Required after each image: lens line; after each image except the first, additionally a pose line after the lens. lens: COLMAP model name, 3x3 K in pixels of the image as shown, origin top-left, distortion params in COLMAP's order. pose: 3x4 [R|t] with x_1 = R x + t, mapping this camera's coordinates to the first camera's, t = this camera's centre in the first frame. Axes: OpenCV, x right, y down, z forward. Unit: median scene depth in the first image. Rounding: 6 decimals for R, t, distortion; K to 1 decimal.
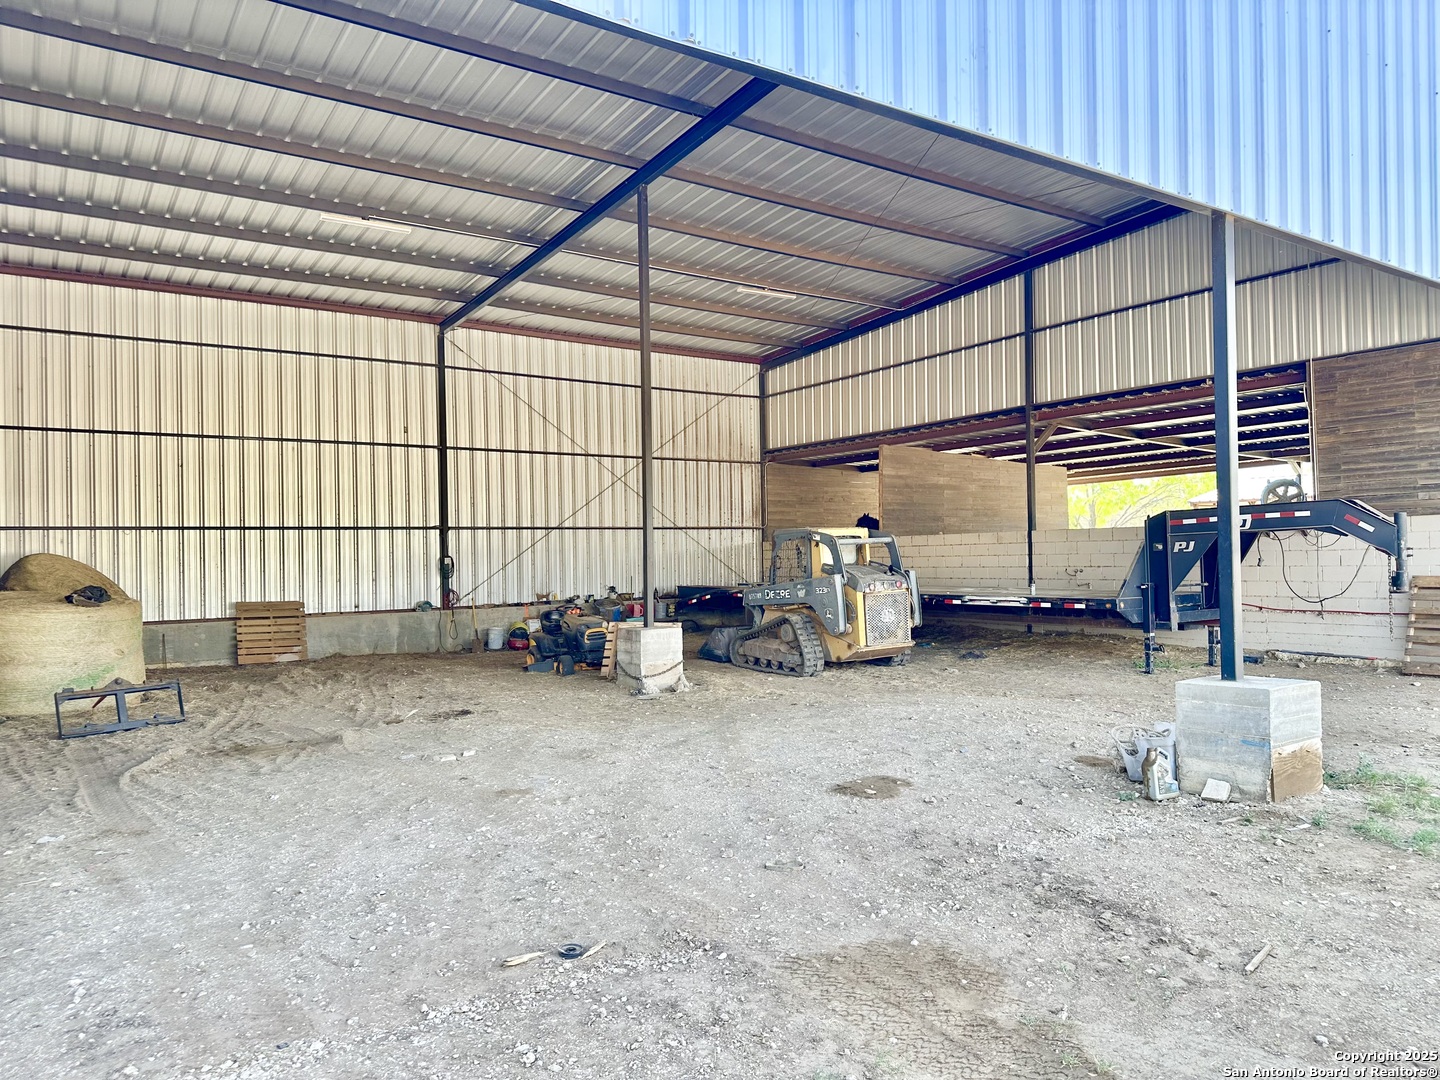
lens RADIAL K [[1003.4, 0, 729.3], [0, 1003.4, 538.6], [0, 0, 1]] dist [0.158106, -0.267931]
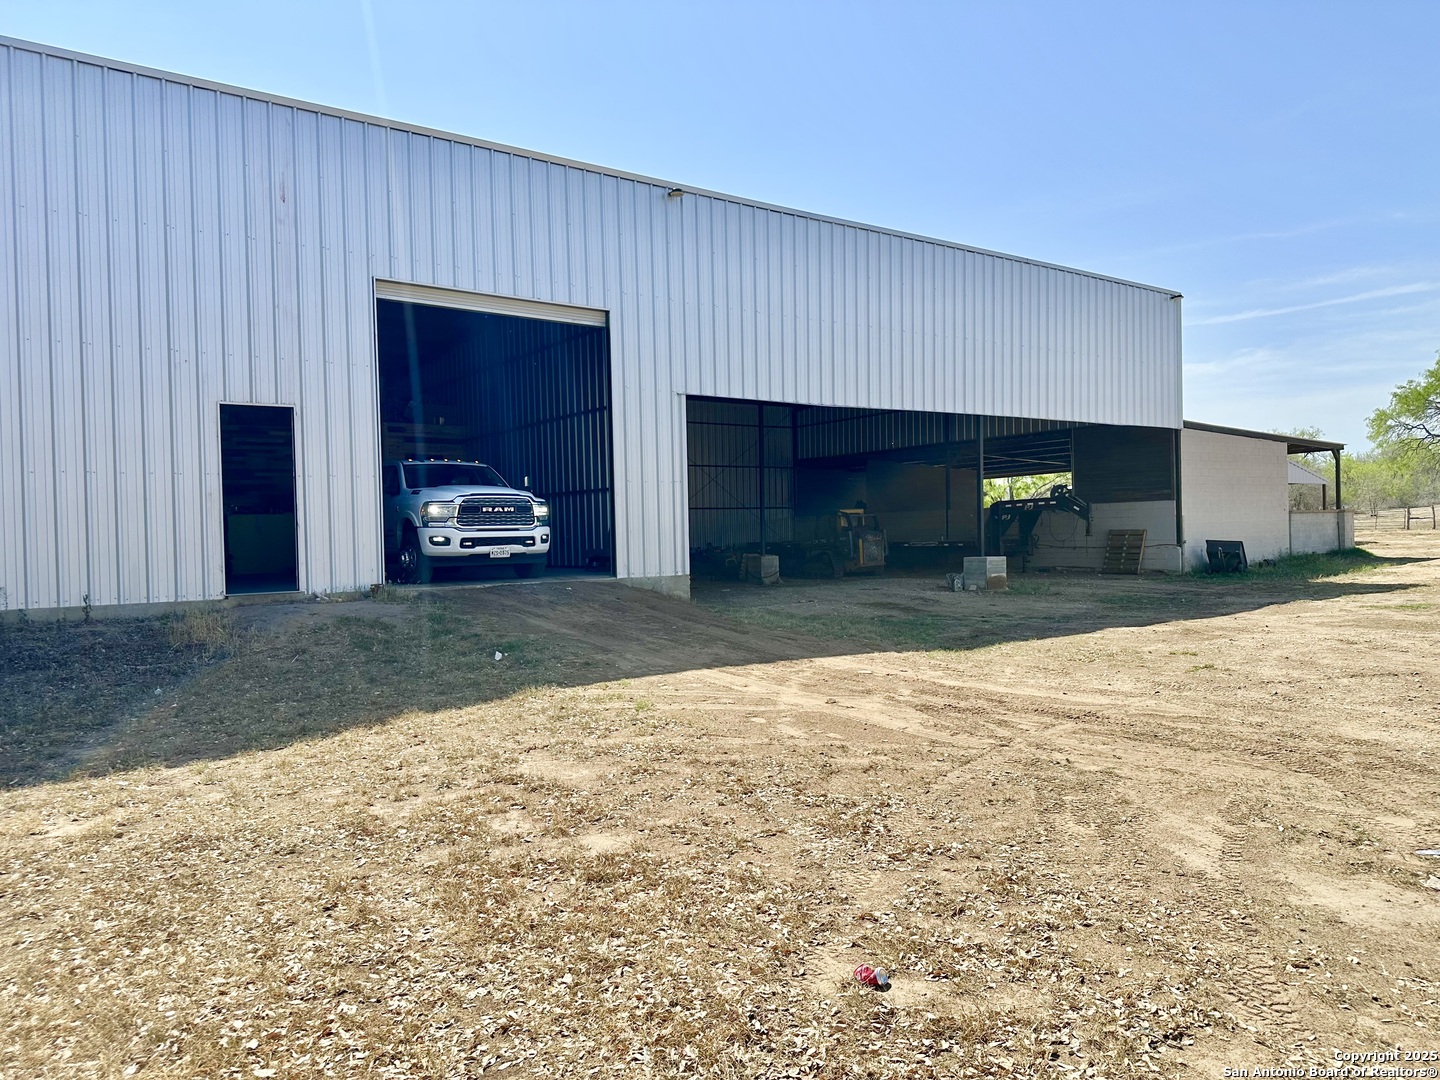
lens RADIAL K [[1003.4, 0, 729.3], [0, 1003.4, 538.6], [0, 0, 1]] dist [0.158106, -0.267931]
pose [[0.999520, -0.004574, 0.030630, -0.213884], [0.003724, 0.999608, 0.027743, -0.008750], [-0.030745, -0.027615, 0.999146, -1.128116]]
